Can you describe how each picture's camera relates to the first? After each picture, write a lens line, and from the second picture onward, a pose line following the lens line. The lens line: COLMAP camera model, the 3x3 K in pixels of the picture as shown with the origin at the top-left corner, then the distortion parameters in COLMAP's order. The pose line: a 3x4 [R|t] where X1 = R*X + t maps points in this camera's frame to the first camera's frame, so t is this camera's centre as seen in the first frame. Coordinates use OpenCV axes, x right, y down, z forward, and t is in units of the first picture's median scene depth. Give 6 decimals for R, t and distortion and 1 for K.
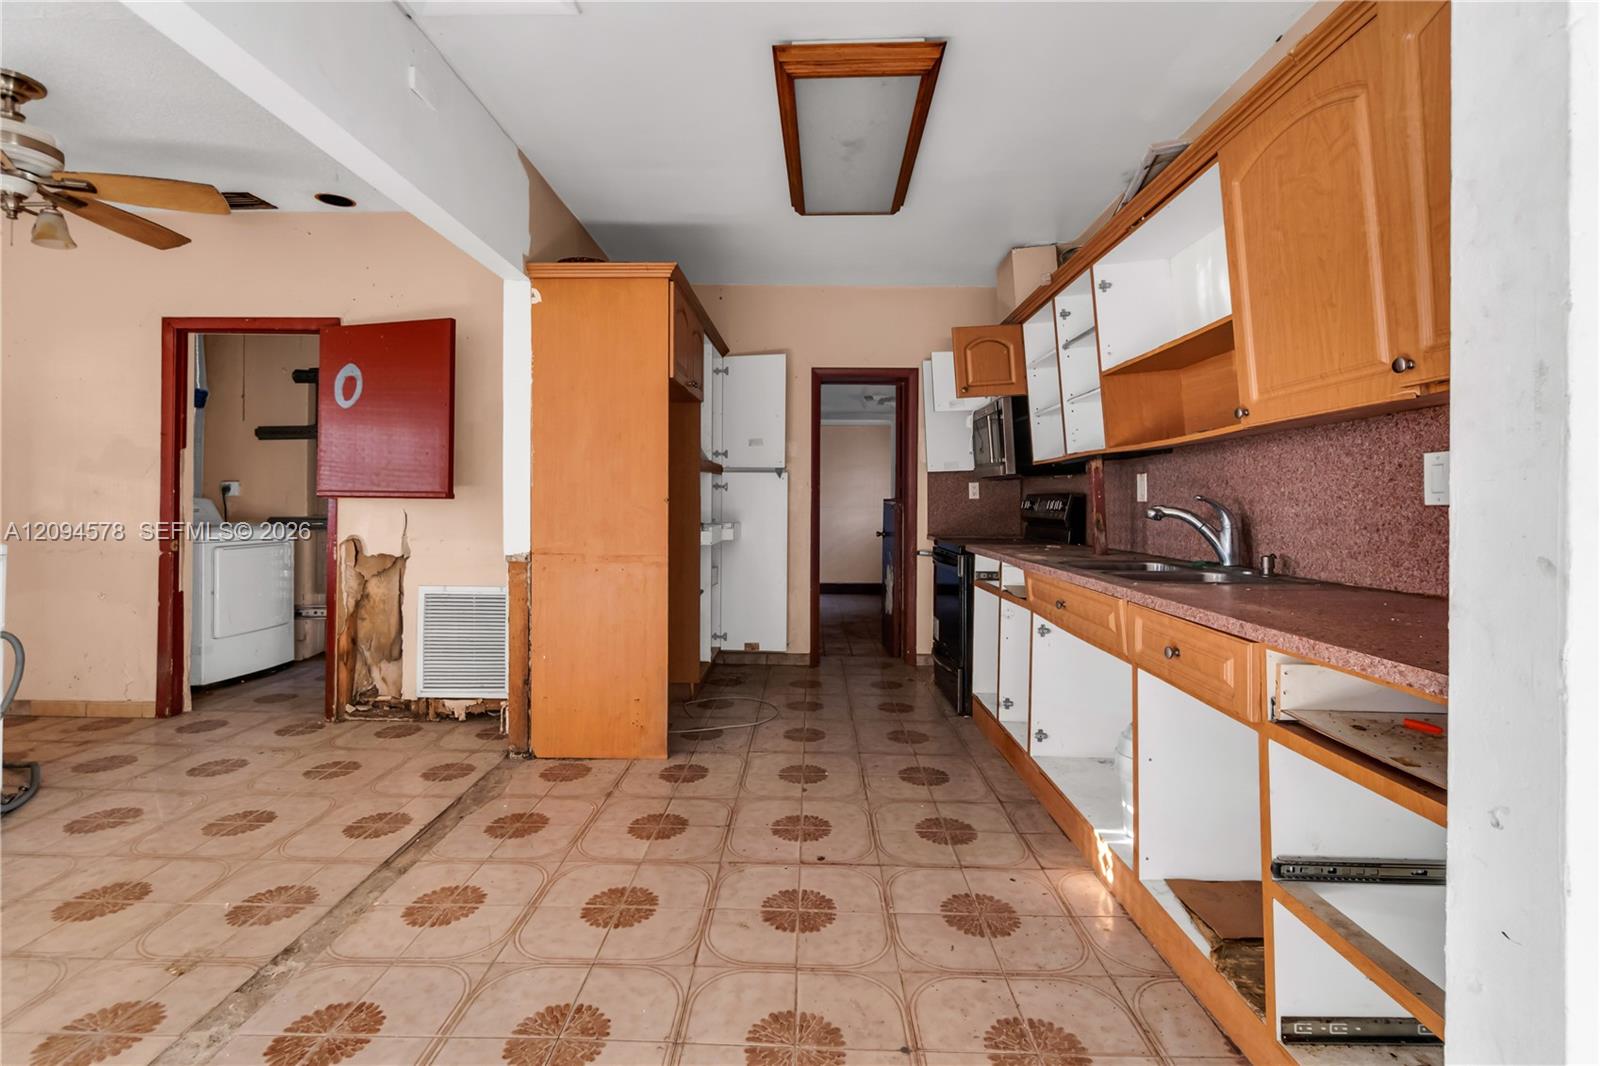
lens RADIAL K [[718.2, 0, 788.1], [0, 718.2, 498.8], [0, 0, 1]] dist [0.000928, -0.000871]
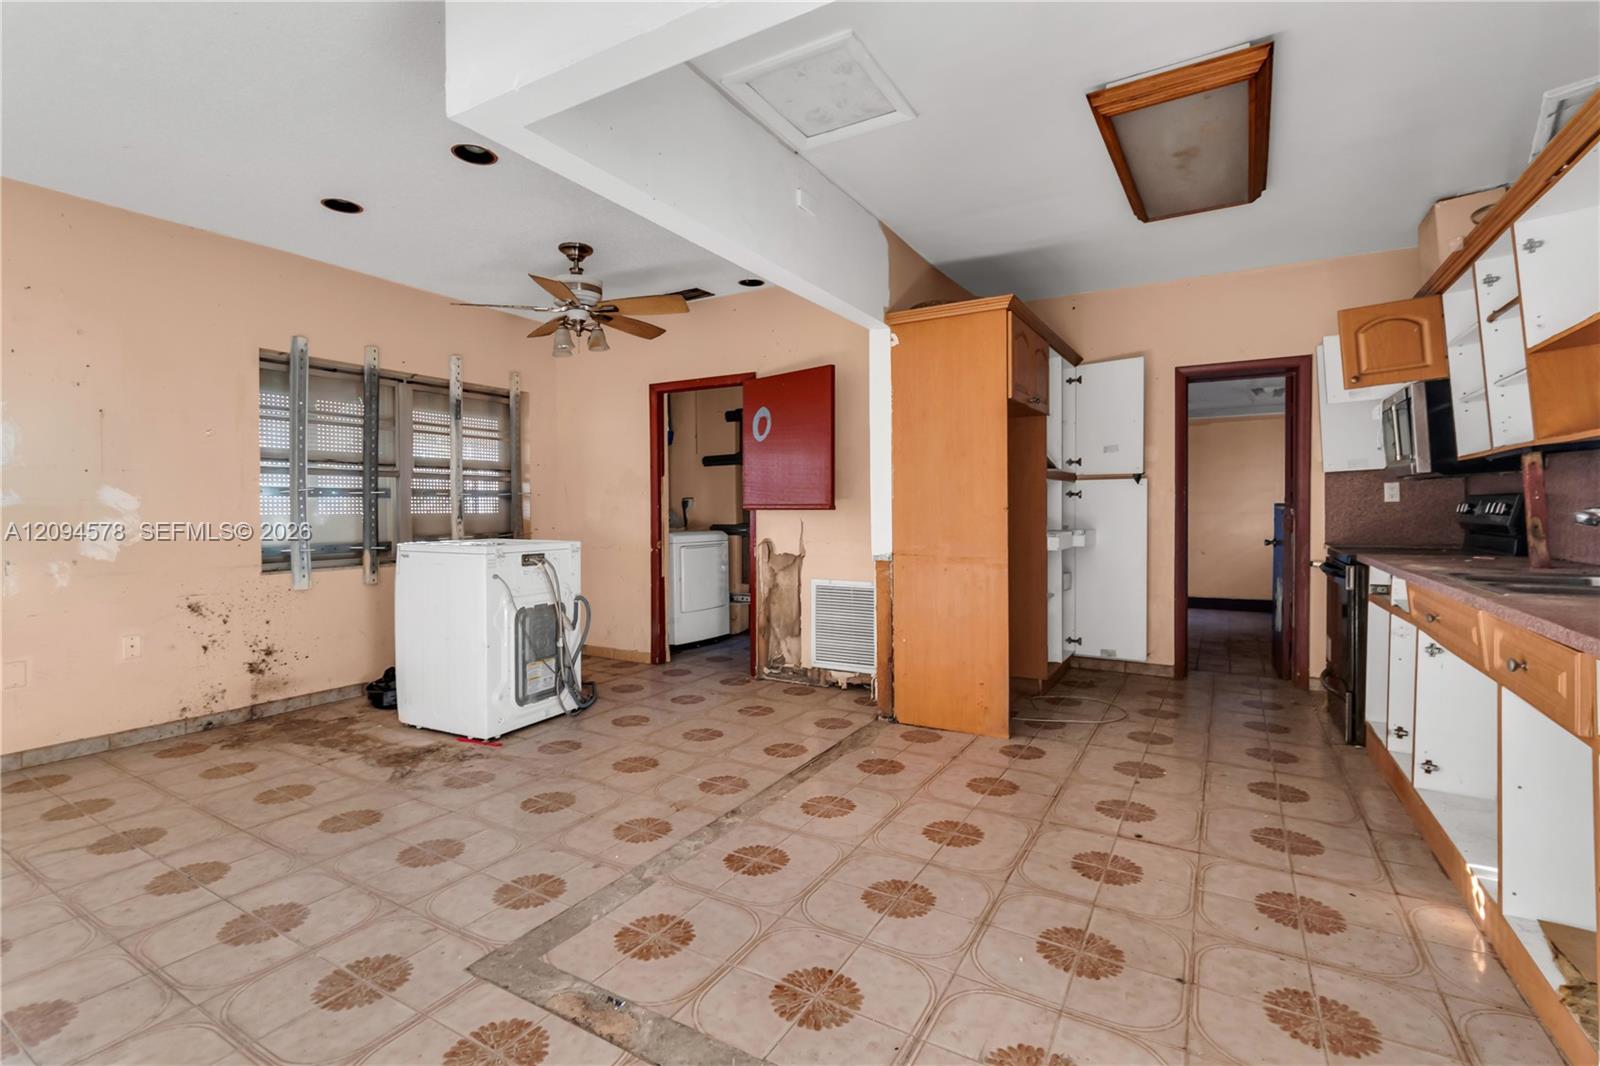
lens RADIAL K [[723.0, 0, 792.8], [0, 723.0, 524.4], [0, 0, 1]] dist [-0.000919, 0.000332]
pose [[0.873797, -0.002243, -0.486285, 0.084668], [0.013837, 0.999699, 0.020253, -0.000741], [0.486093, -0.024426, 0.873565, -0.139806]]
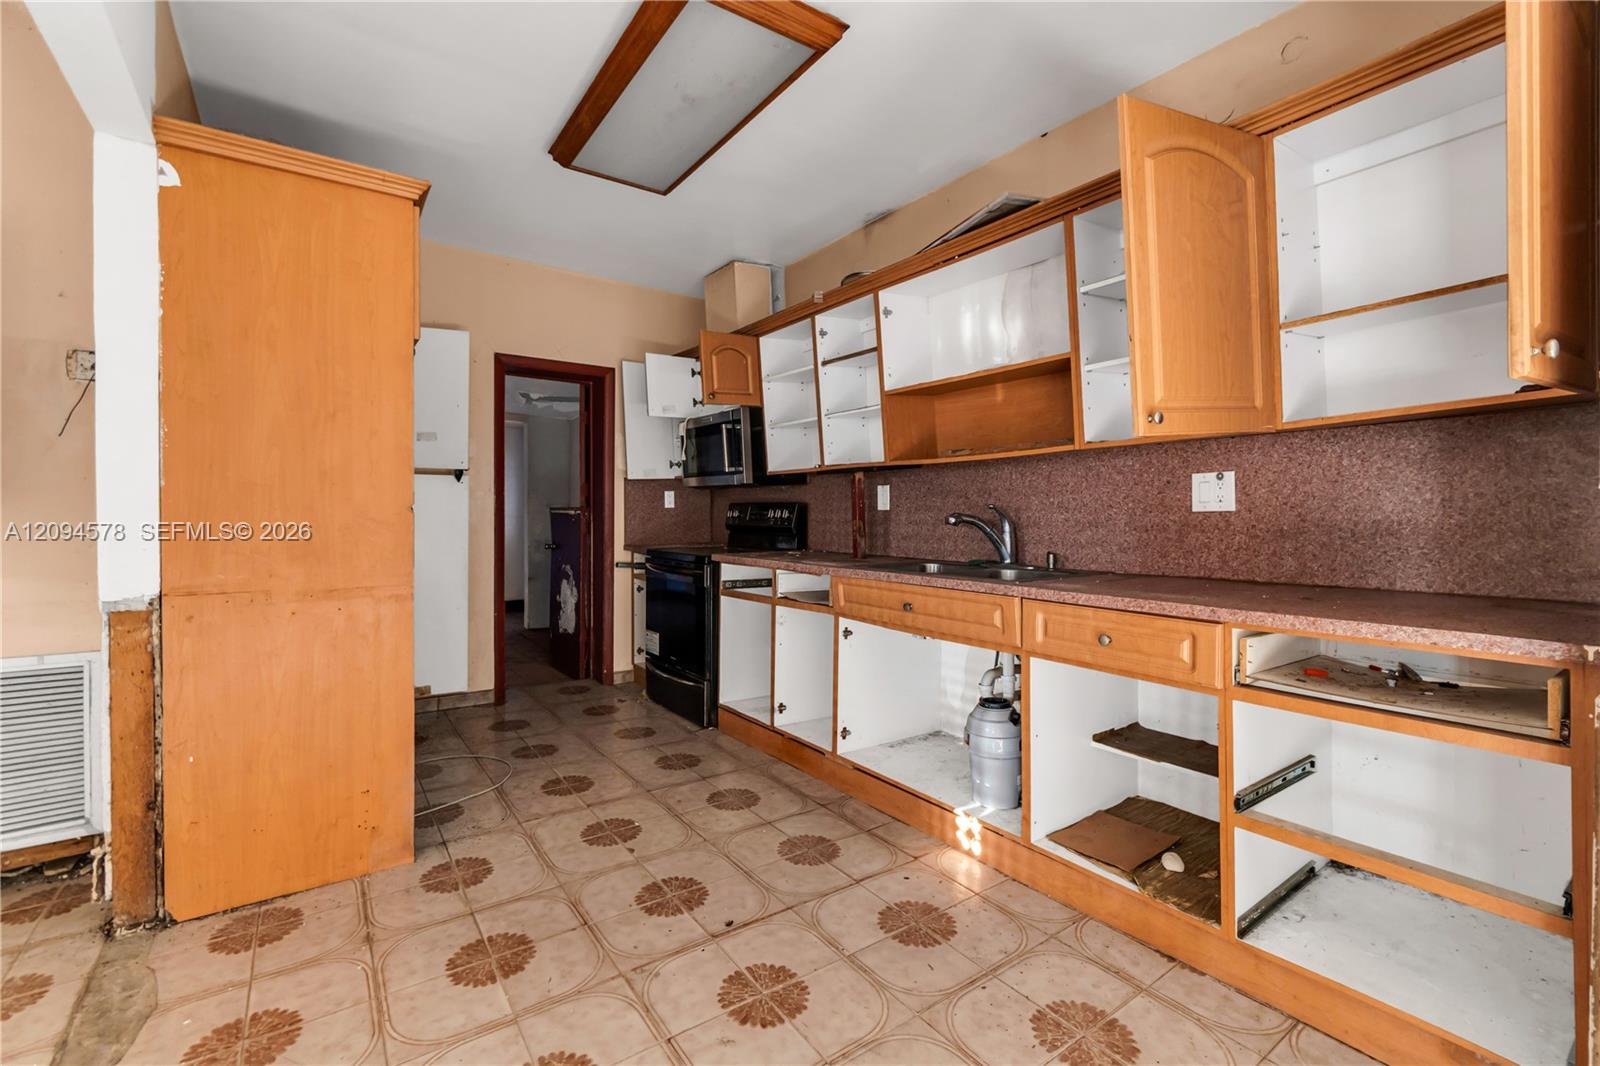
lens RADIAL K [[694.7, 0, 786.8], [0, 694.7, 518.8], [0, 0, 1]] dist [-0.003109, -0.000050]
pose [[0.806269, -0.008140, 0.591493, -0.269643], [-0.000628, 0.999893, 0.014616, 0.001897], [-0.591549, -0.012156, 0.806178, 0.204366]]
